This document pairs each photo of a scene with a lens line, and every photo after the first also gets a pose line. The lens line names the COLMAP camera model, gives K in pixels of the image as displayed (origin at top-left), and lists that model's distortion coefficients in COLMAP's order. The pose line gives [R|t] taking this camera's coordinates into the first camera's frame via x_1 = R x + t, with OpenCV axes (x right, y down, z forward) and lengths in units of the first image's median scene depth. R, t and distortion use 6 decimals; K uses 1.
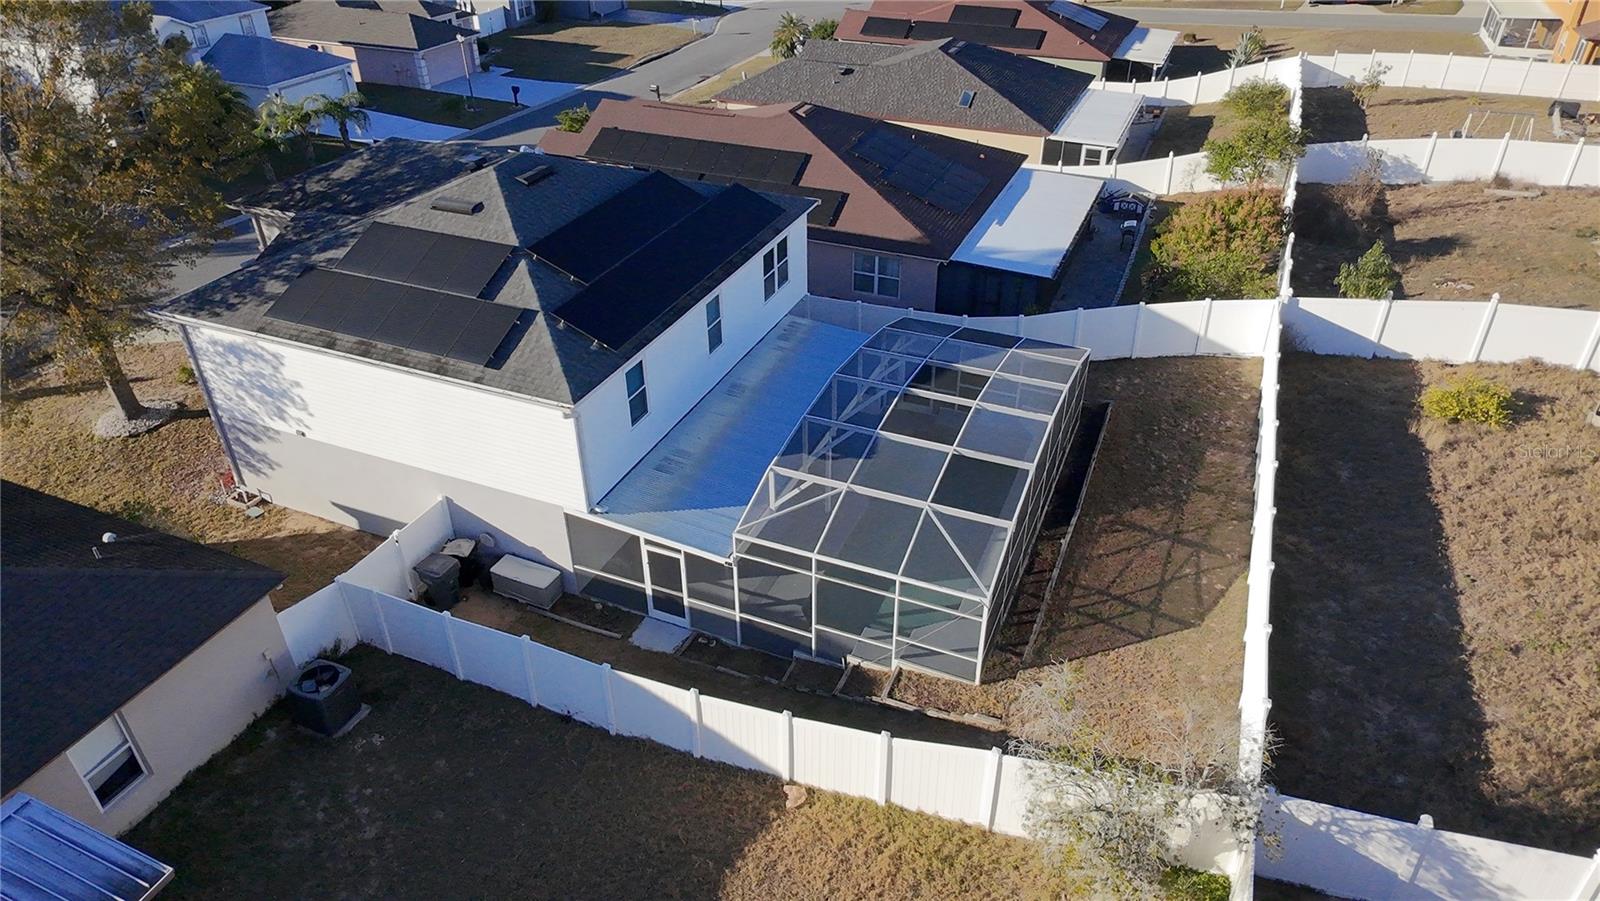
lens RADIAL K [[1026.1, 0, 800.0], [0, 1026.1, 450.5], [0, 0, 1]] dist [0.001757, 0.001659]
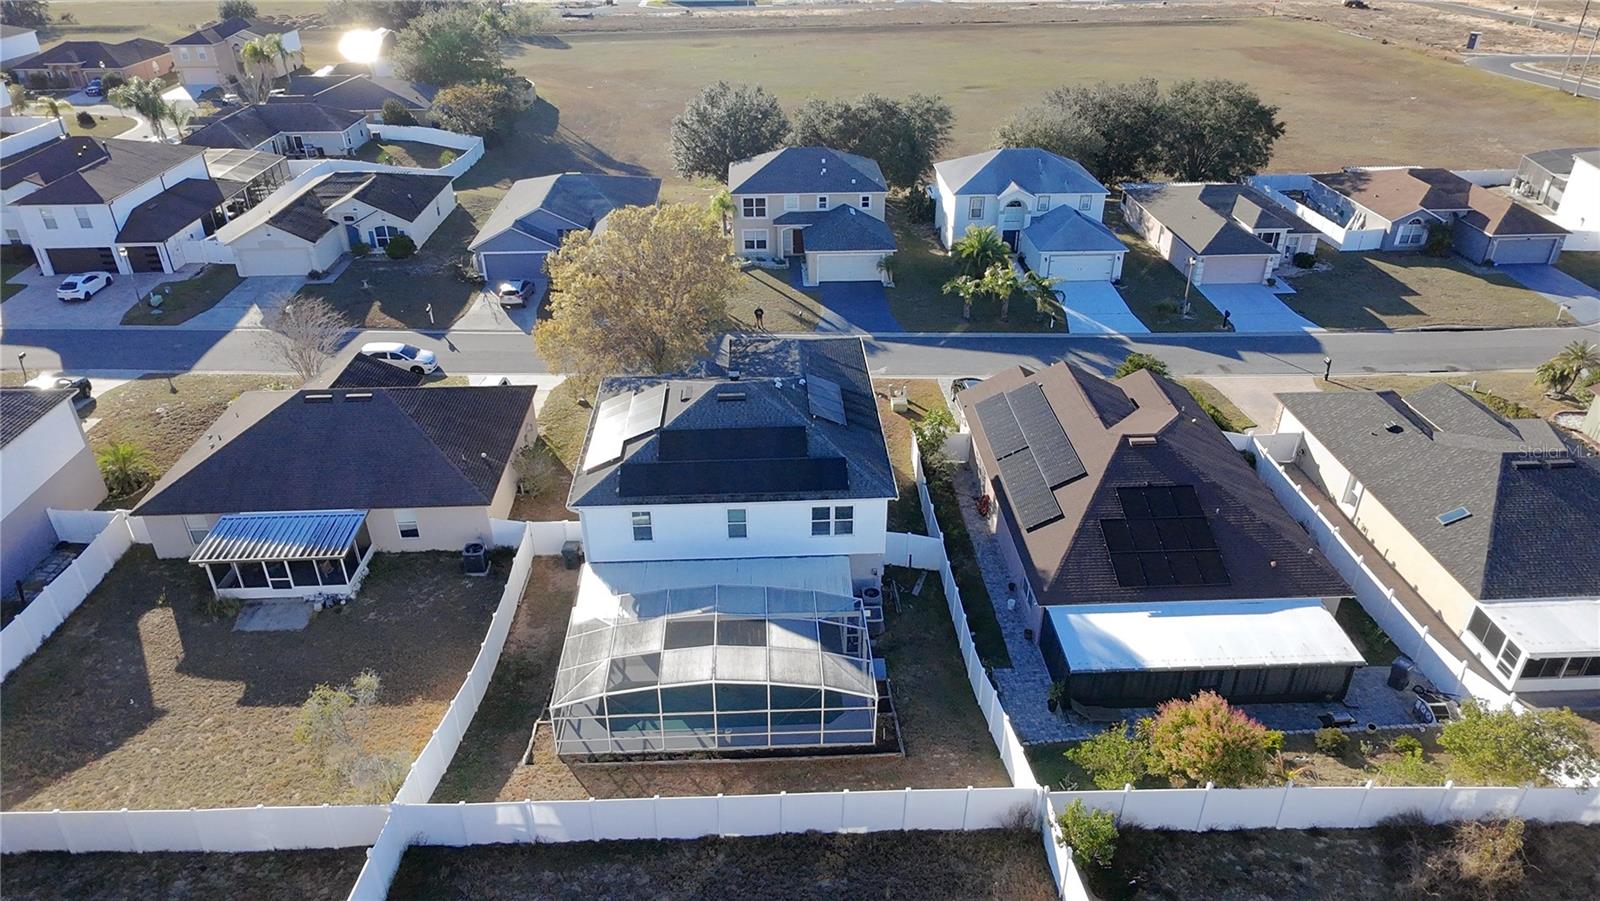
lens RADIAL K [[1026.1, 0, 800.0], [0, 1026.1, 450.5], [0, 0, 1]] dist [0.001757, 0.001659]
pose [[0.428643, 0.458754, -0.778338, 1.013256], [-0.493321, 0.840576, 0.223757, -0.552089], [0.756901, 0.288059, 0.586620, 0.098985]]
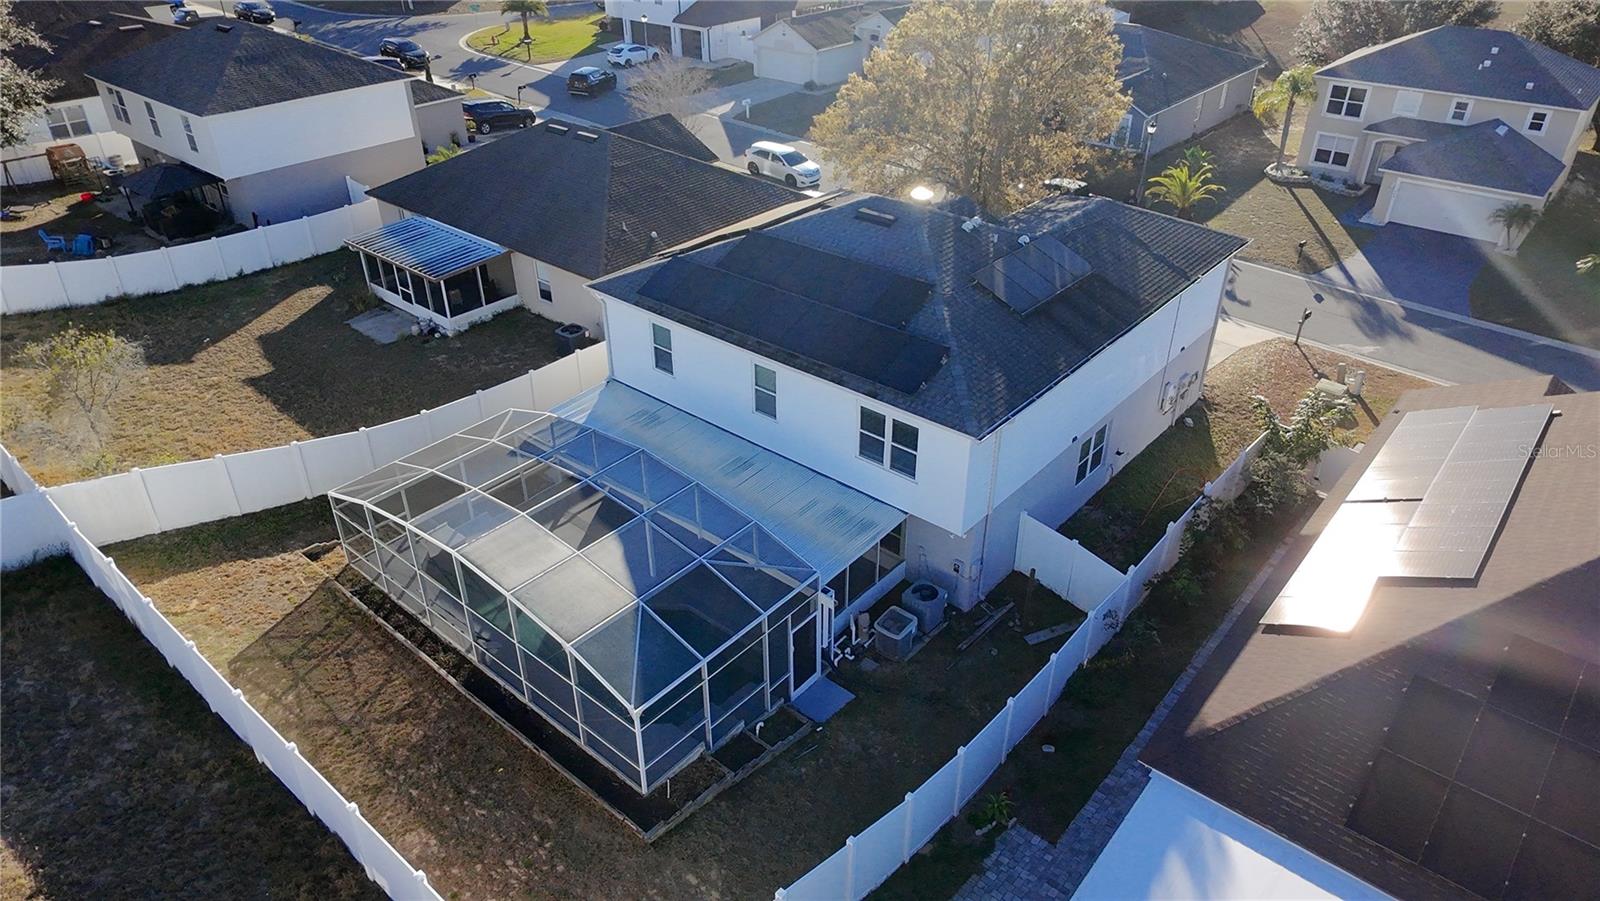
lens RADIAL K [[1026.1, 0, 800.0], [0, 1026.1, 450.5], [0, 0, 1]] dist [0.001757, 0.001659]
pose [[-0.302297, 0.512278, -0.803858, 0.663515], [-0.515559, 0.621450, 0.589914, -0.621060], [0.801758, 0.592765, 0.076247, 0.872491]]
